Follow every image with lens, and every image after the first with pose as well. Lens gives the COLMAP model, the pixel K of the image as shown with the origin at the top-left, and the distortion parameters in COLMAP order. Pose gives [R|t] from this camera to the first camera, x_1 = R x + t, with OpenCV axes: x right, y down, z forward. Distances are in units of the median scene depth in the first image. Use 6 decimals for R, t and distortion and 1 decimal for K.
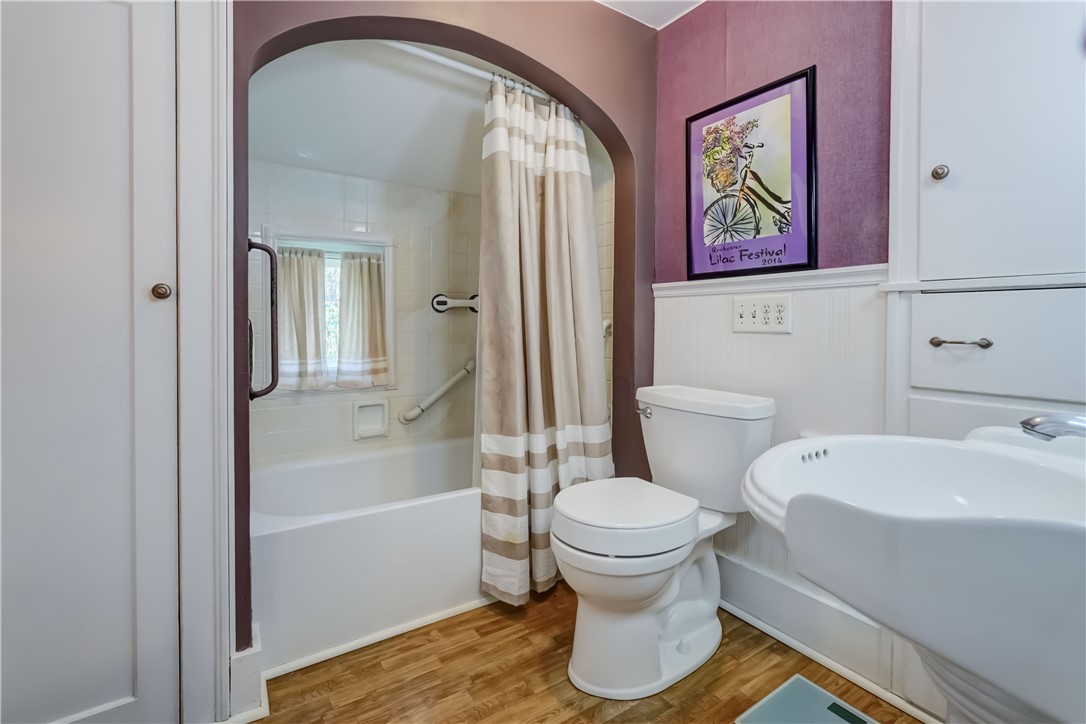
lens RADIAL K [[498.6, 0, 557.7], [0, 498.6, 322.1], [0, 0, 1]] dist [-0.010100, 0.000754]
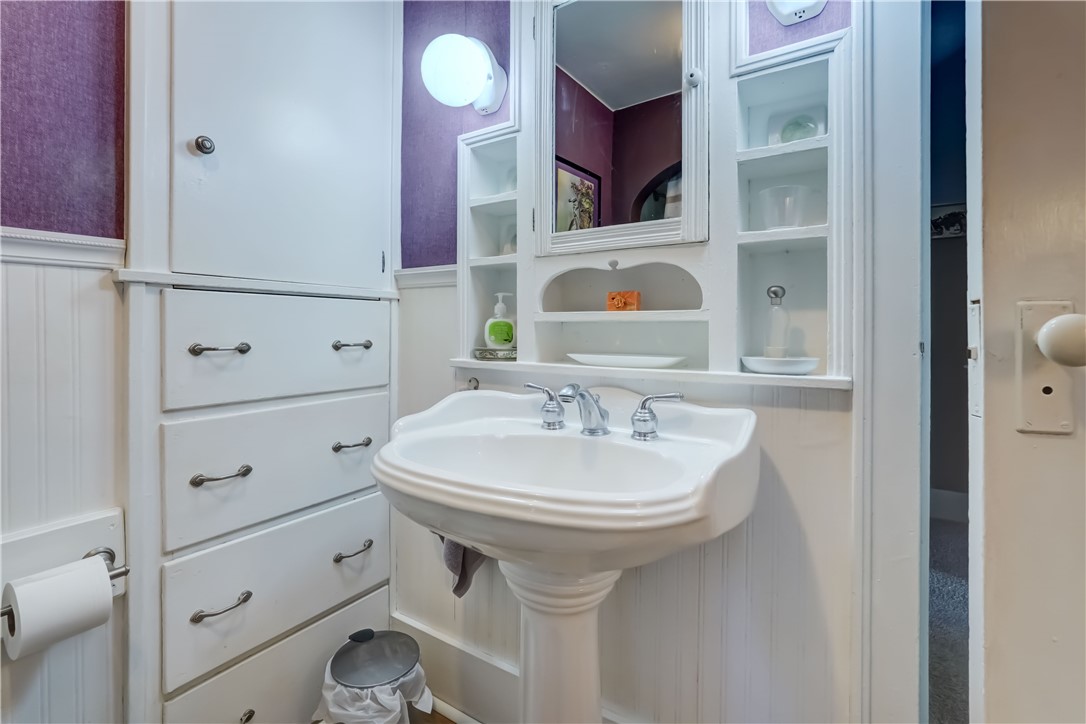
lens RADIAL K [[498.6, 0, 545.4], [0, 498.6, 333.7], [0, 0, 1]] dist [-0.010100, 0.000754]
pose [[-0.382586, -0.009452, 0.923872, -0.205470], [0.003036, 0.999929, 0.011488, 0.005749], [-0.923915, 0.007200, -0.382530, 0.756712]]
